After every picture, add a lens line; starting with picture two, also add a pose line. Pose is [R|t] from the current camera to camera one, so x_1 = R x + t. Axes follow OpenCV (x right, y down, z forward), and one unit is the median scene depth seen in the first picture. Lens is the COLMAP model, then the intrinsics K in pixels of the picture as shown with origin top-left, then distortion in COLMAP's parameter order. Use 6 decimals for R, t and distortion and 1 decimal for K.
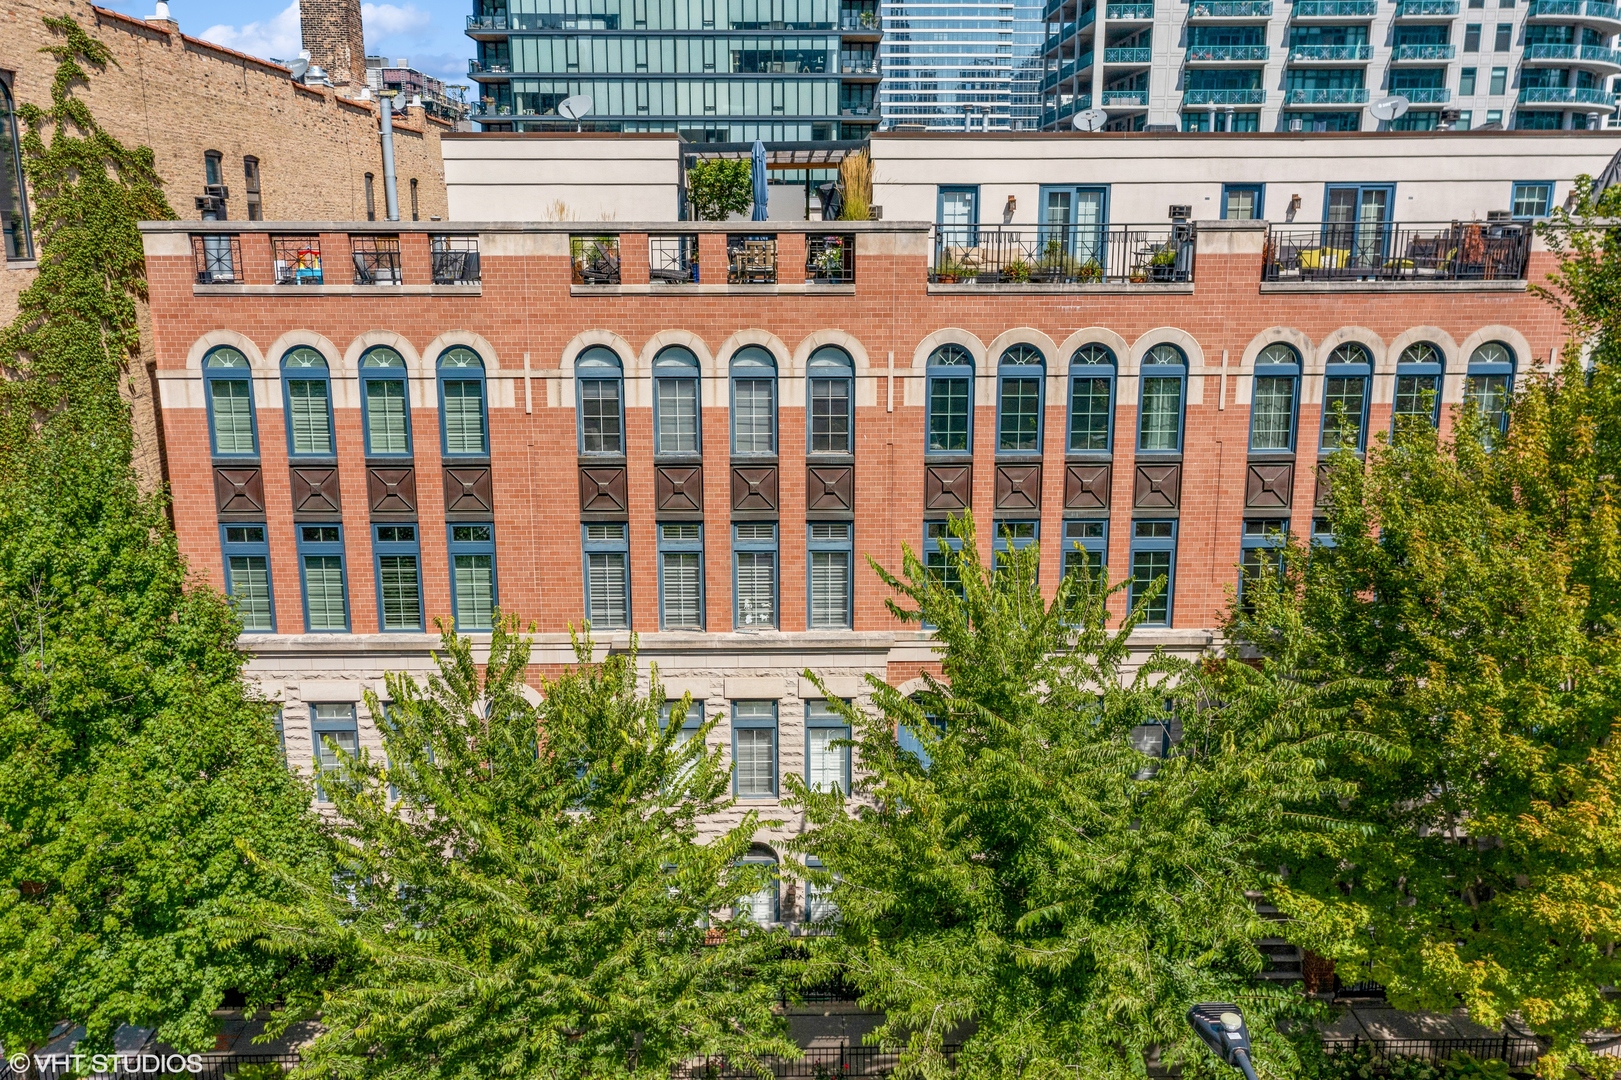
lens RADIAL K [[1322.3, 0, 797.7], [0, 1322.3, 541.6], [0, 0, 1]] dist [0.007472, 0.002125]
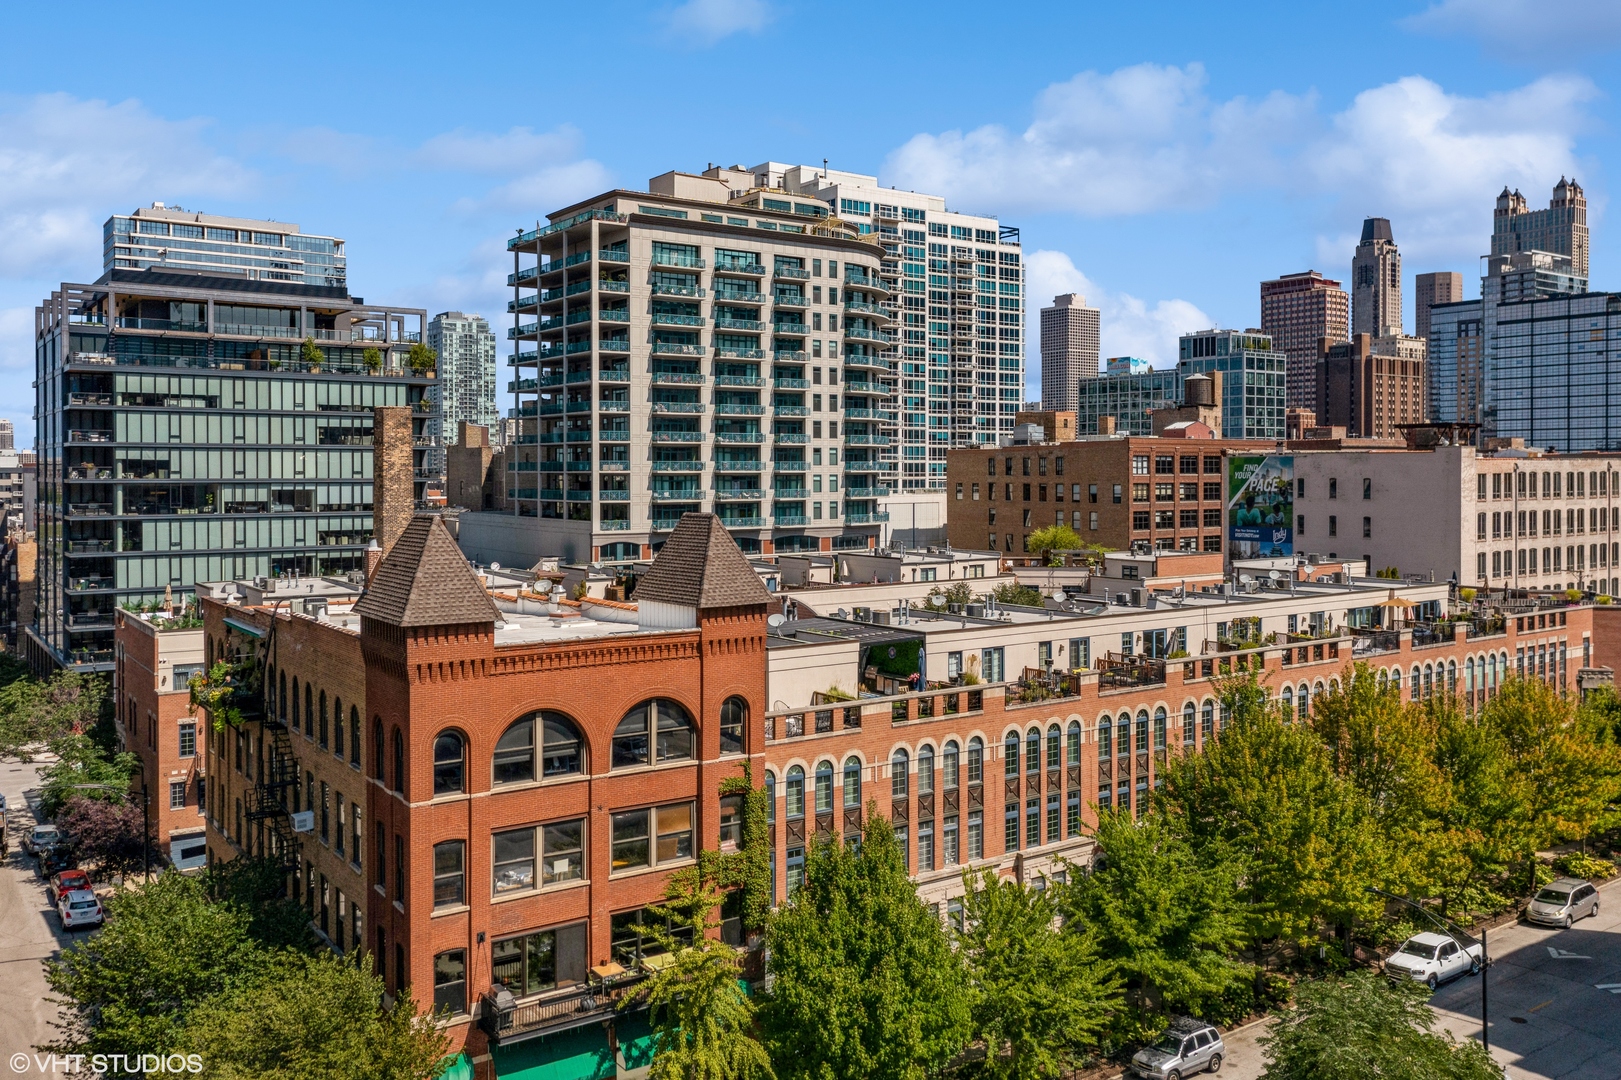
lens RADIAL K [[1316.0, 0, 802.7], [0, 1316.0, 484.3], [0, 0, 1]] dist [0.001628, 0.011410]
pose [[0.821438, -0.003929, 0.570284, -1.548716], [0.128900, 0.975378, -0.178949, -0.203149], [-0.555539, 0.220505, 0.801719, -0.810608]]
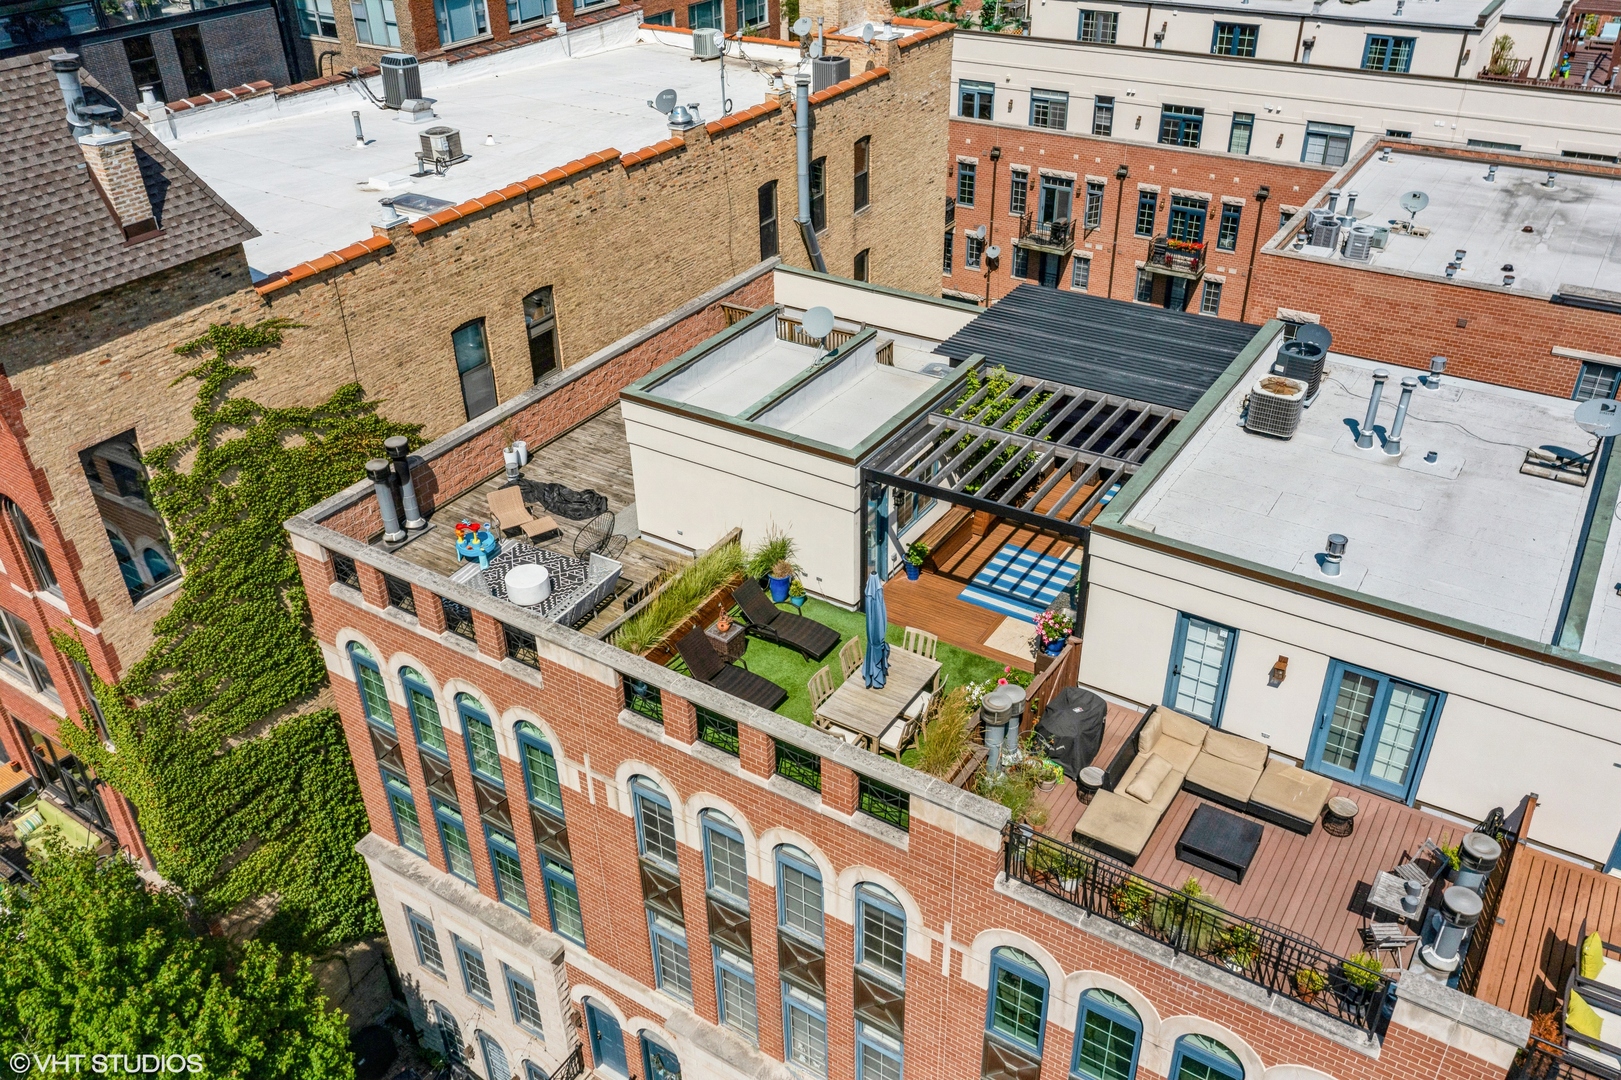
lens RADIAL K [[1296.8, 0, 802.8], [0, 1296.8, 532.2], [0, 0, 1]] dist [0.004041, 0.009914]
pose [[0.830428, 0.280535, -0.481342, 0.291297], [-0.104594, 0.927114, 0.359889, -0.600114], [0.547220, -0.248516, 0.799243, 0.404962]]
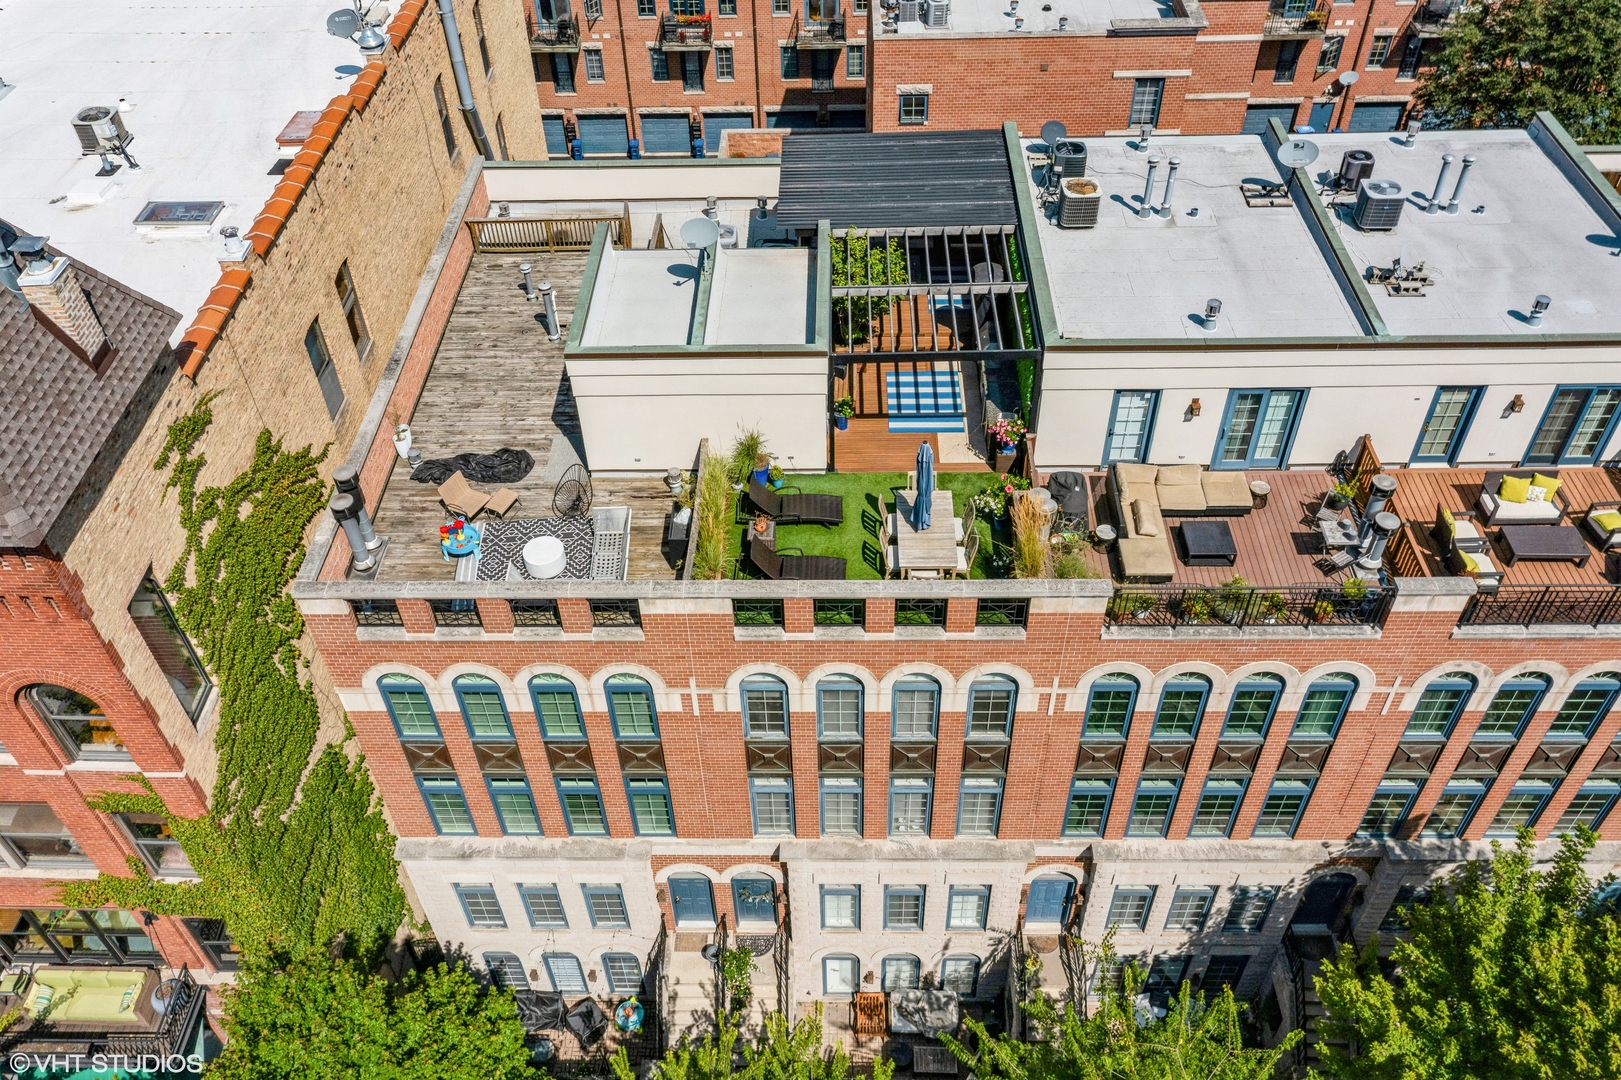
lens RADIAL K [[1296.8, 0, 802.8], [0, 1296.8, 532.2], [0, 0, 1]] dist [0.004041, 0.009914]
pose [[0.999272, 0.005630, -0.037723, -0.082348], [0.014569, 0.857698, 0.513947, -0.726360], [0.035248, -0.514123, 0.856992, 0.209290]]
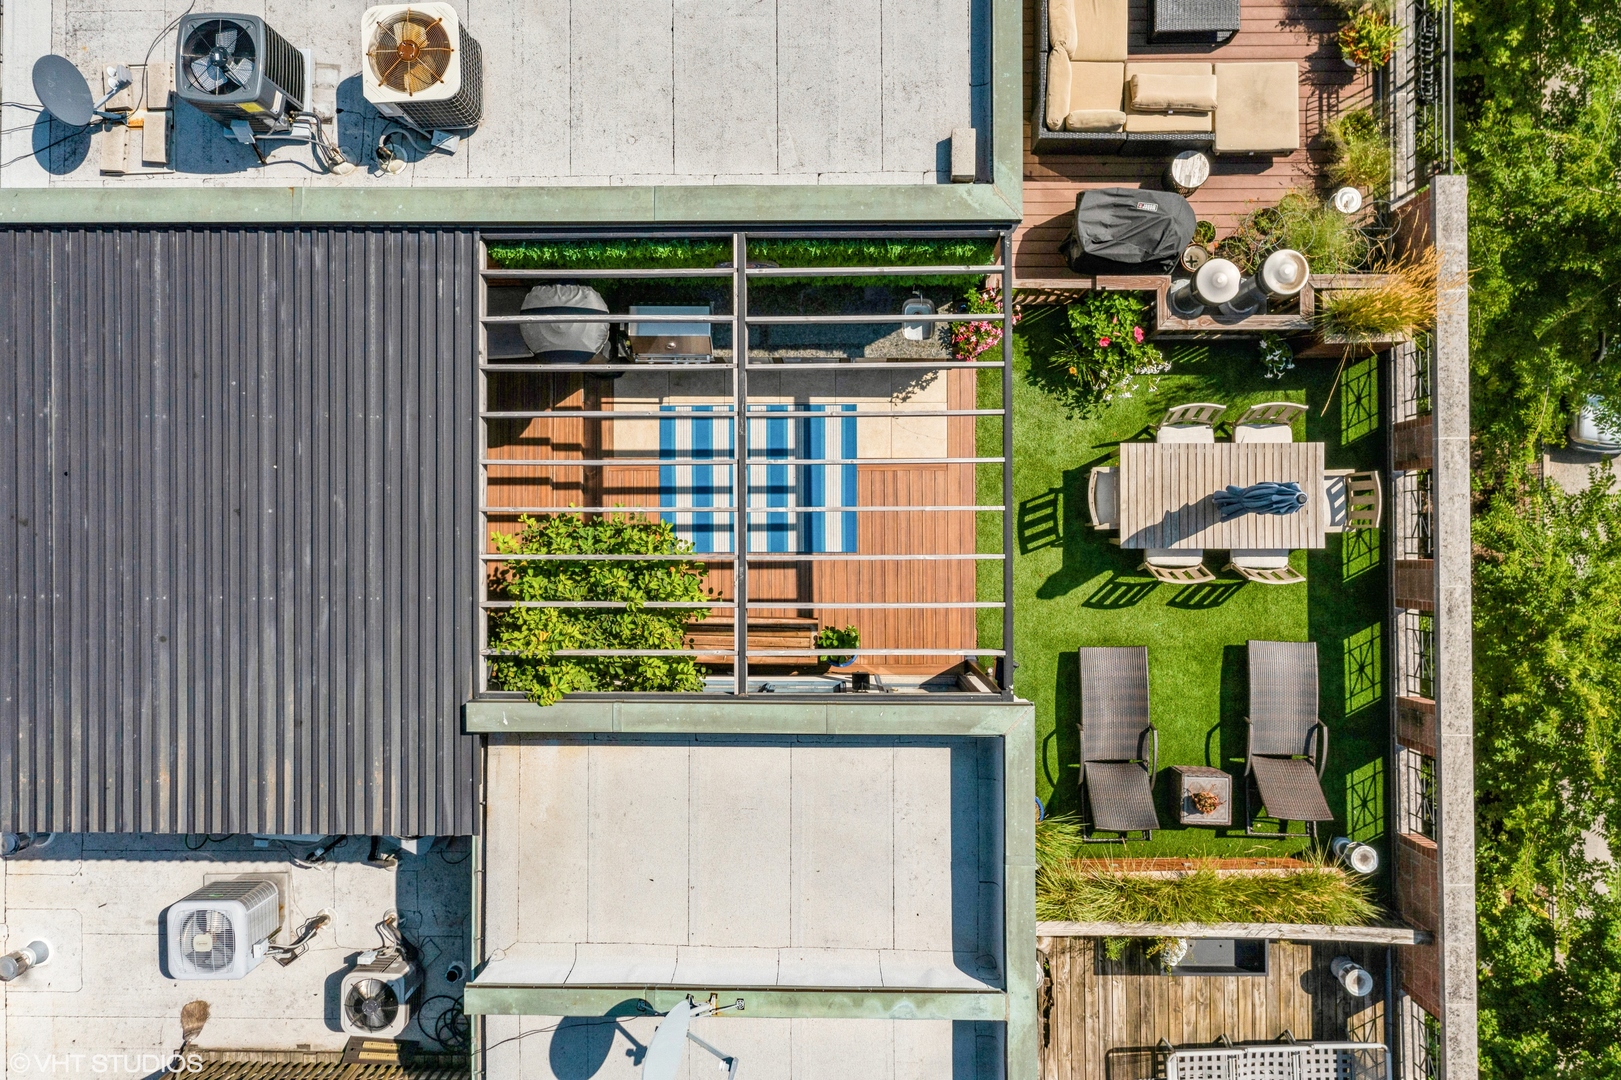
lens RADIAL K [[1296.8, 0, 802.8], [0, 1296.8, 532.2], [0, 0, 1]] dist [0.004041, 0.009914]
pose [[0.013446, -0.999869, 0.008988, -0.049428], [0.238181, 0.011933, 0.971147, -0.791842], [-0.971128, -0.010917, 0.238310, 1.082103]]
